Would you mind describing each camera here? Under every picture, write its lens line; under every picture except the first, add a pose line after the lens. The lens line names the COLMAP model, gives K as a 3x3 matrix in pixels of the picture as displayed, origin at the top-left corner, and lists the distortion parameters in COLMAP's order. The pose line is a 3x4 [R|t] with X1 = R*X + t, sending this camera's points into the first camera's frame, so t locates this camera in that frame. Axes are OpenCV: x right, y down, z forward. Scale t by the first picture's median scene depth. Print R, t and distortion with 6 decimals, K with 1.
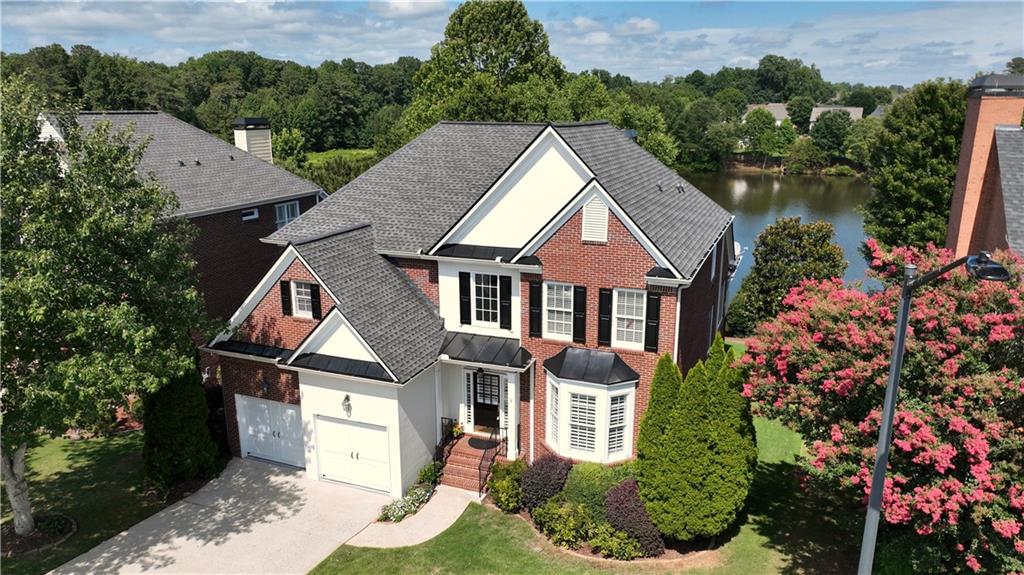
lens RADIAL K [[712.4, 0, 512.0], [0, 712.4, 287.5], [0, 0, 1]] dist [-0.004647, 0.001619]
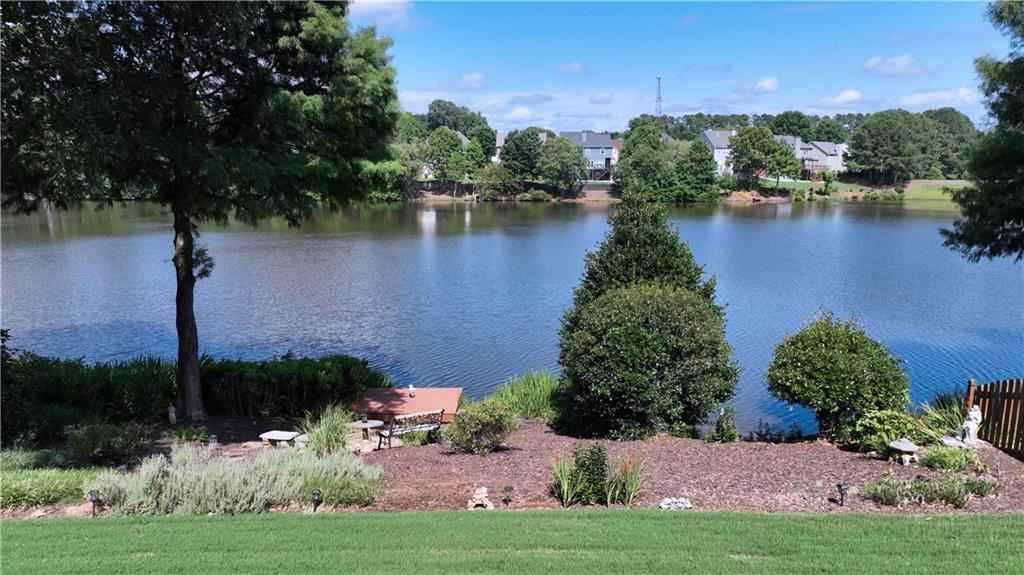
lens RADIAL K [[716.2, 0, 512.0], [0, 716.2, 287.5], [0, 0, 1]] dist [0.003295, 0.005339]
pose [[0.903723, -0.066787, 0.422876, 0.377218], [0.101923, 0.992920, -0.061002, 0.036304], [-0.415808, 0.098230, 0.904132, 1.823723]]
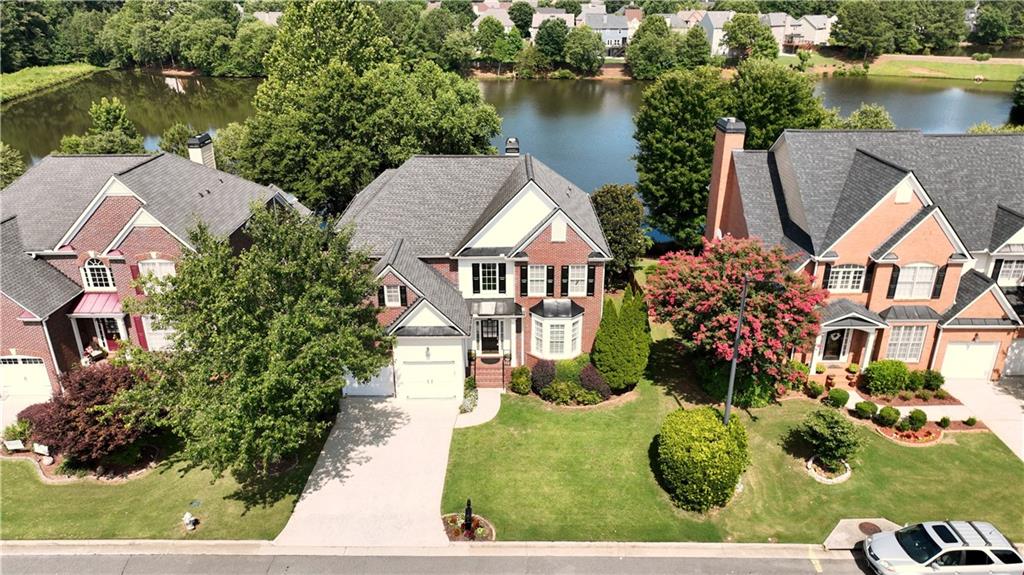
lens RADIAL K [[712.4, 0, 512.0], [0, 712.4, 287.5], [0, 0, 1]] dist [-0.004647, 0.001619]
pose [[0.924908, -0.149002, 0.349776, -0.579787], [0.095381, 0.981518, 0.165904, -0.234744], [-0.368032, -0.120084, 0.922026, -0.574798]]
